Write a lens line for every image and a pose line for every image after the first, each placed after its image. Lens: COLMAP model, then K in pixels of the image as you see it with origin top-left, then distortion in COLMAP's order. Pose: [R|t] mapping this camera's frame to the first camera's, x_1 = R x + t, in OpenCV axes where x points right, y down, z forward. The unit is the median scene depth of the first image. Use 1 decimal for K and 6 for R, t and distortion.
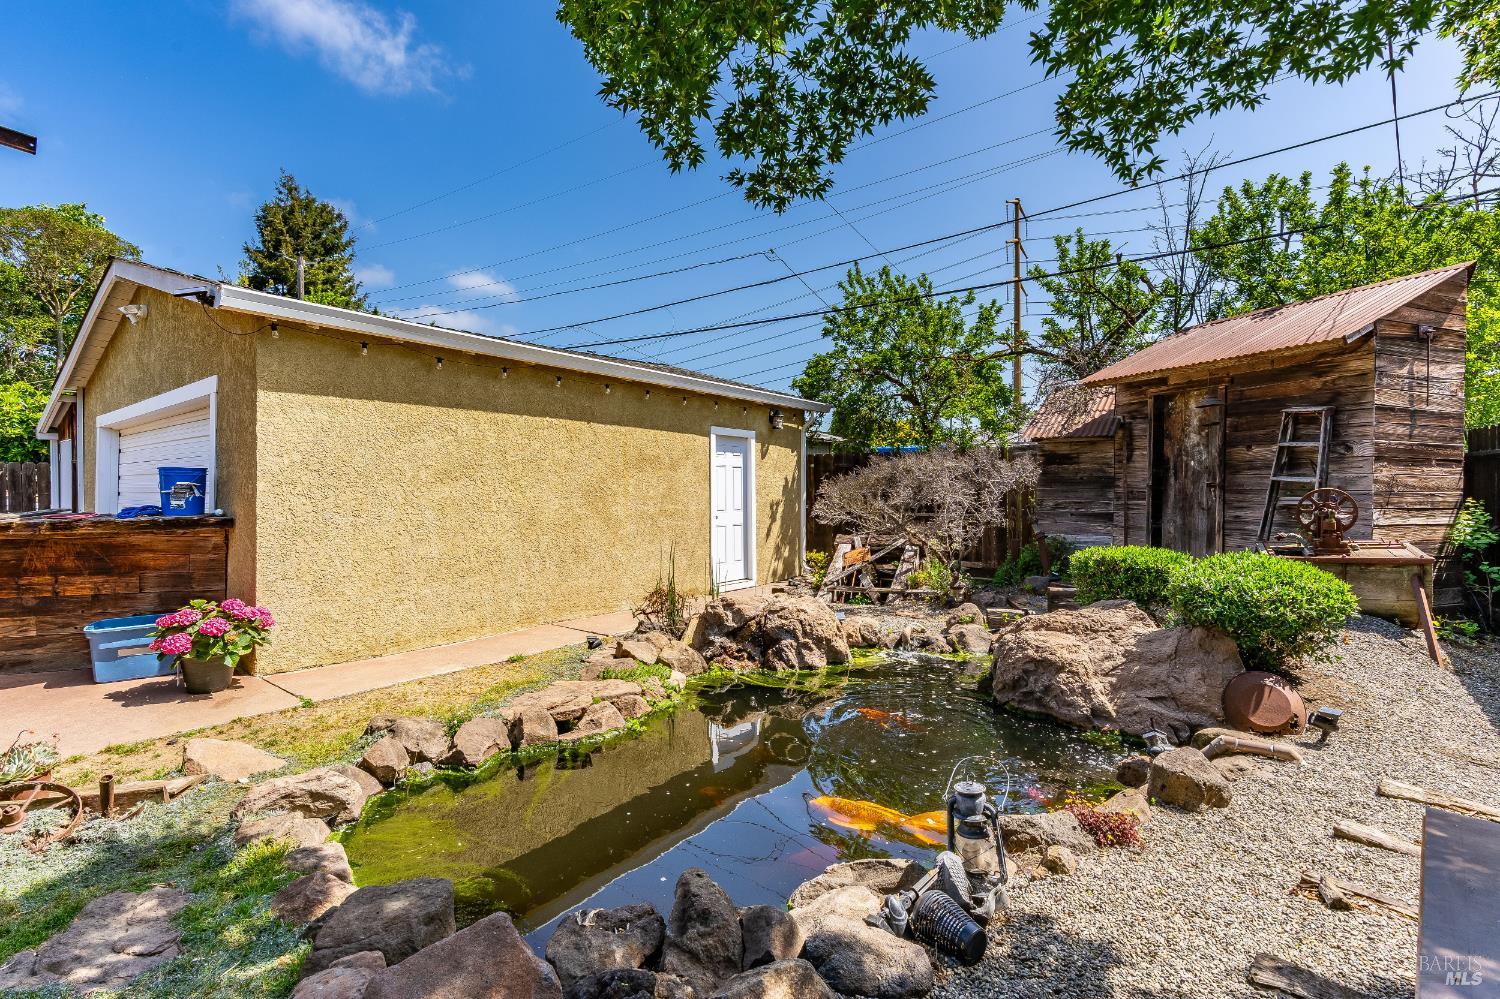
lens RADIAL K [[681.8, 0, 749.7], [0, 681.8, 491.3], [0, 0, 1]] dist [-0.009556, 0.002407]
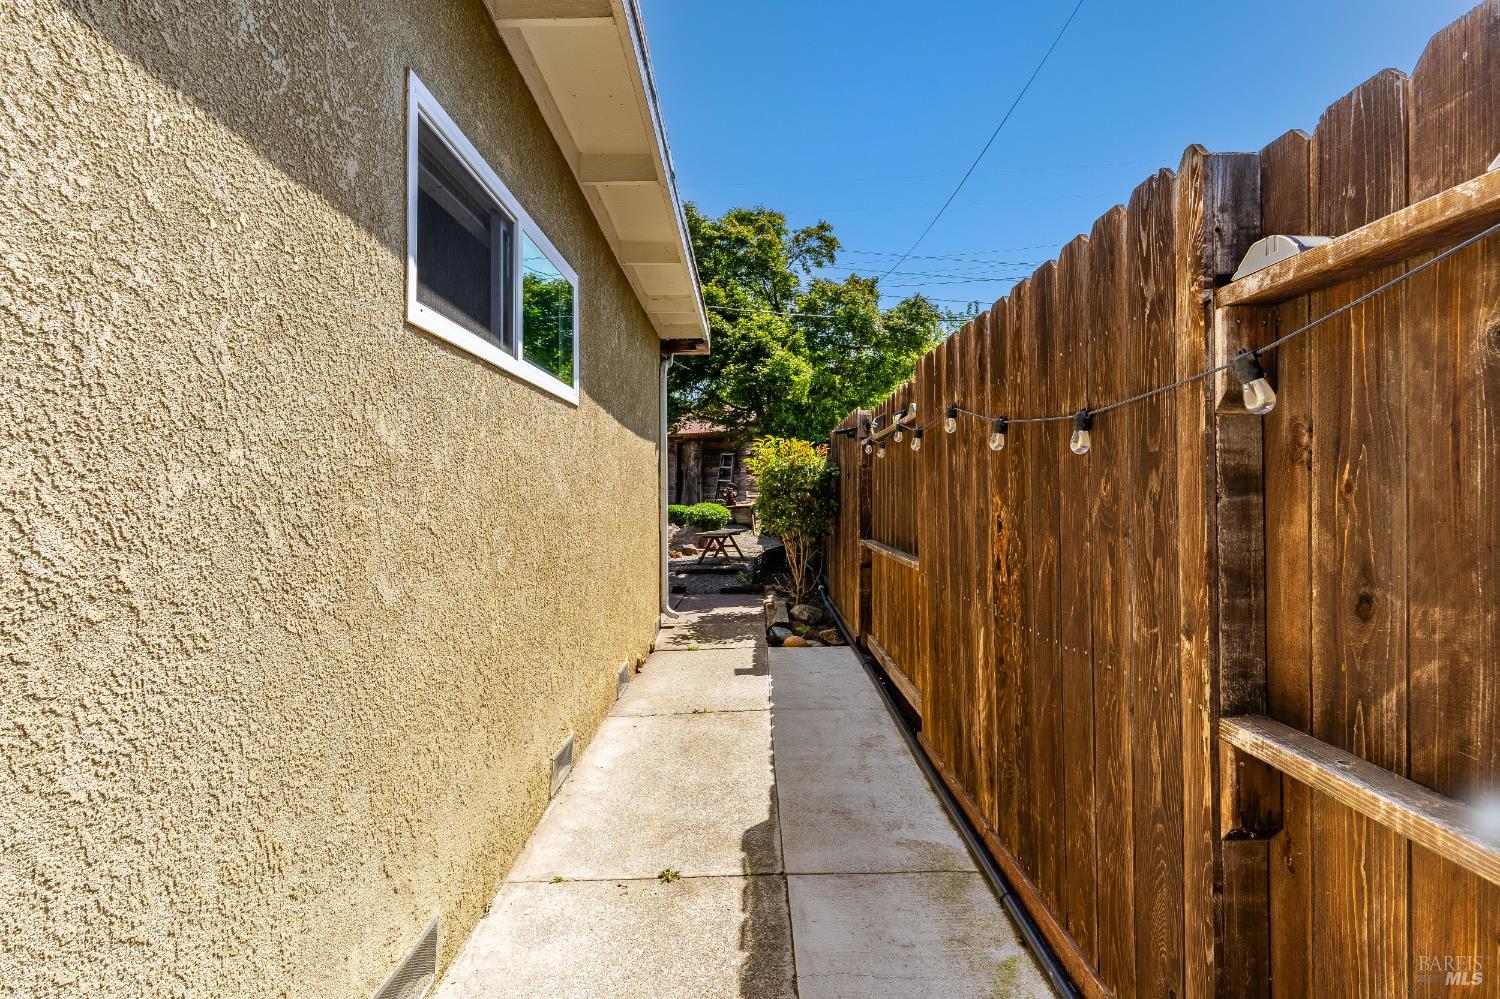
lens RADIAL K [[800.5, 0, 752.0], [0, 800.5, 494.0], [0, 0, 1]] dist [-0.007718, 0.004418]
pose [[0.798824, -0.004789, 0.601546, -1.033229], [0.006188, 0.999981, -0.000255, 0.037691], [-0.601533, 0.003926, 0.798838, -1.627268]]
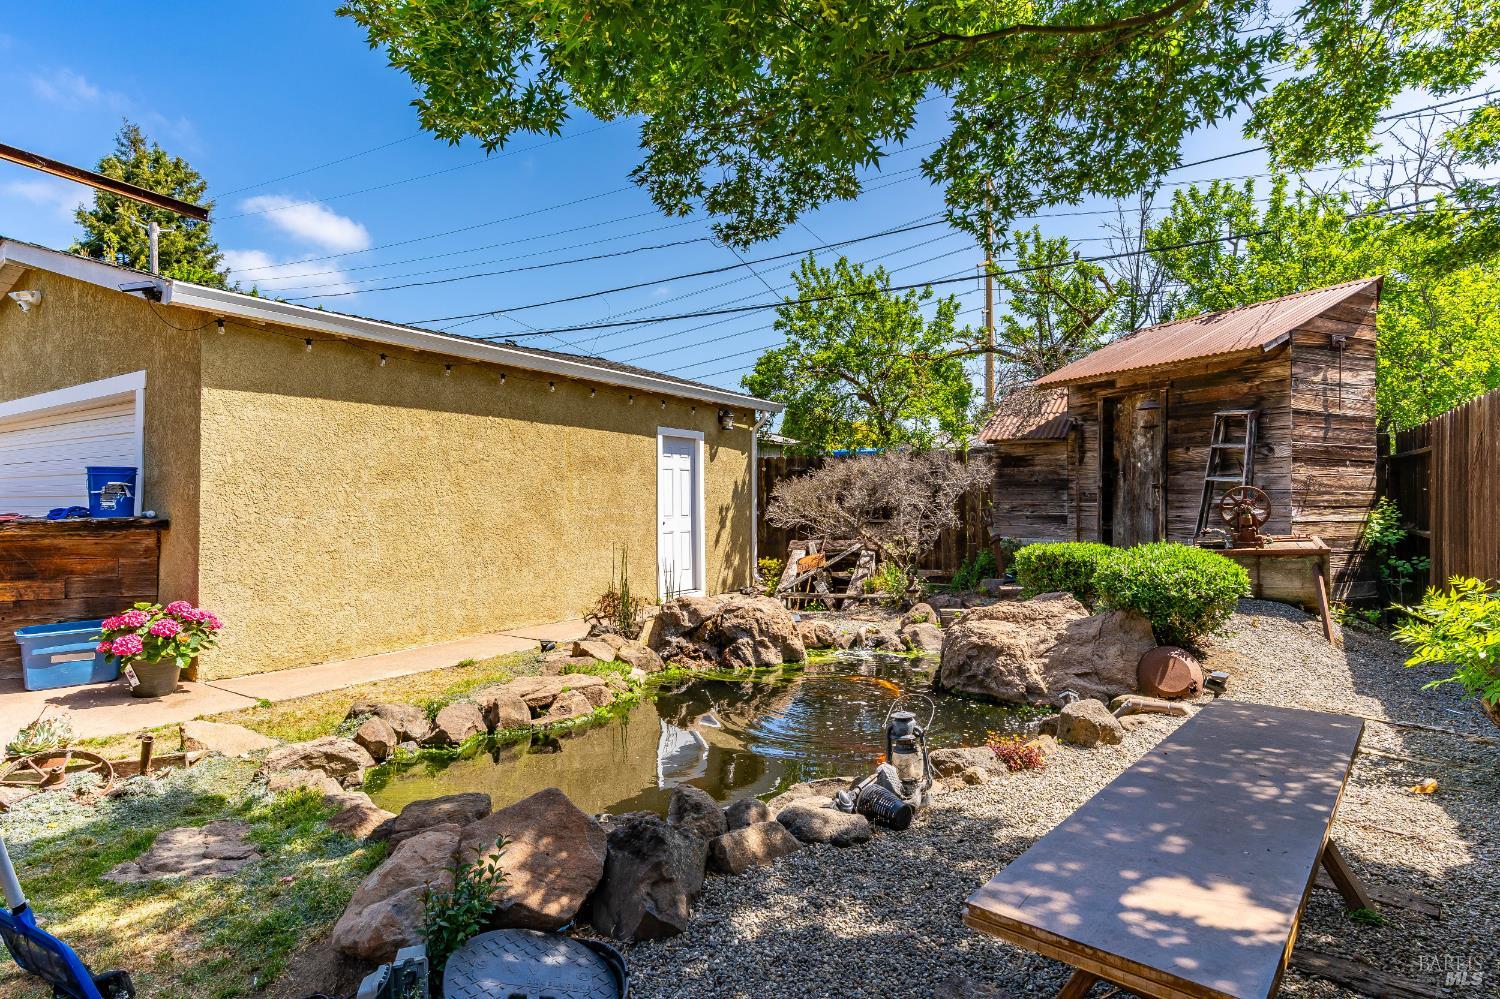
lens RADIAL K [[800.5, 0, 751.0], [0, 800.5, 492.0], [0, 0, 1]] dist [-0.007718, 0.004418]
pose [[0.996683, -0.002249, 0.081349, -0.029665], [0.003412, 0.999894, -0.014170, 0.017803], [-0.081308, 0.014400, 0.996585, -0.179217]]
